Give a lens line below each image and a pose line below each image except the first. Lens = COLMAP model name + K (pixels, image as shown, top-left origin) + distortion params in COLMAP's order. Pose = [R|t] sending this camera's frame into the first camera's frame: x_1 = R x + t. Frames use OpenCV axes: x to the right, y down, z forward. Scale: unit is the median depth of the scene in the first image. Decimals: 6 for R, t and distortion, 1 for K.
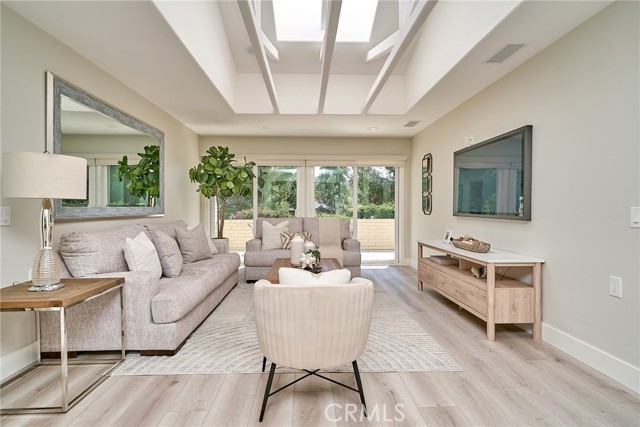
lens RADIAL K [[342.4, 0, 321.9], [0, 342.4, 211.8], [0, 0, 1]] dist [-0.000870, 0.001031]
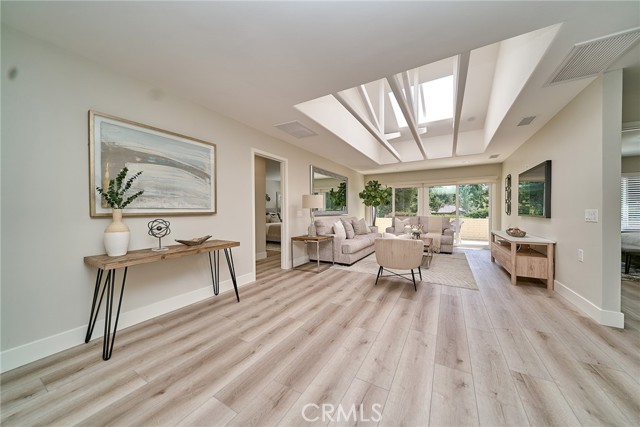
lens RADIAL K [[226.4, 0, 318.5], [0, 226.4, 211.6], [0, 0, 1]] dist [0.004817, -0.000591]
pose [[0.840453, -0.001784, -0.541881, 0.182942], [-0.003329, 0.999959, -0.008455, 0.004586], [0.541874, 0.008910, 0.840413, -0.355016]]
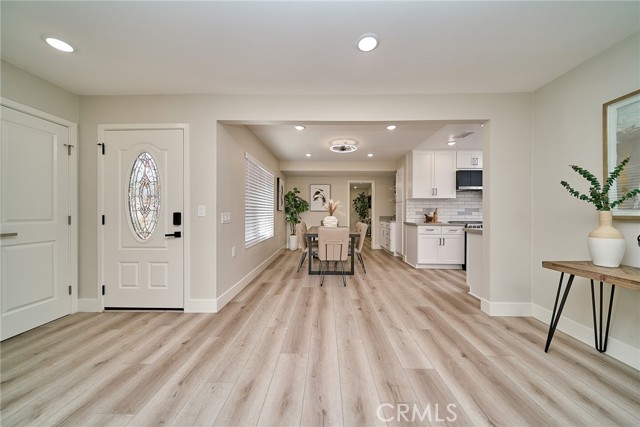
lens RADIAL K [[216.2, 0, 321.4], [0, 216.2, 212.3], [0, 0, 1]] dist [0.007150, 0.000043]
pose [[-0.997793, -0.001774, 0.066373, 0.047052], [-0.000965, 0.999925, 0.012205, -0.004065], [-0.066389, 0.012114, -0.997720, 0.218550]]
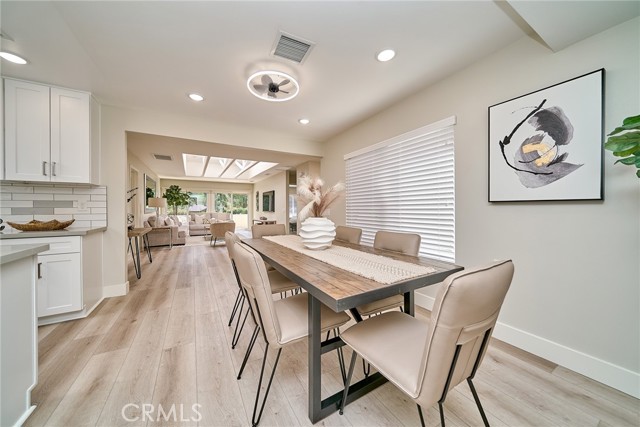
lens RADIAL K [[216.2, 0, 322.5], [0, 216.2, 210.6], [0, 0, 1]] dist [0.007150, 0.000043]
pose [[0.879826, -0.004361, 0.475276, -0.120457], [0.006293, 0.999977, -0.002474, 0.012222], [-0.475255, 0.005168, 0.879833, -1.199374]]
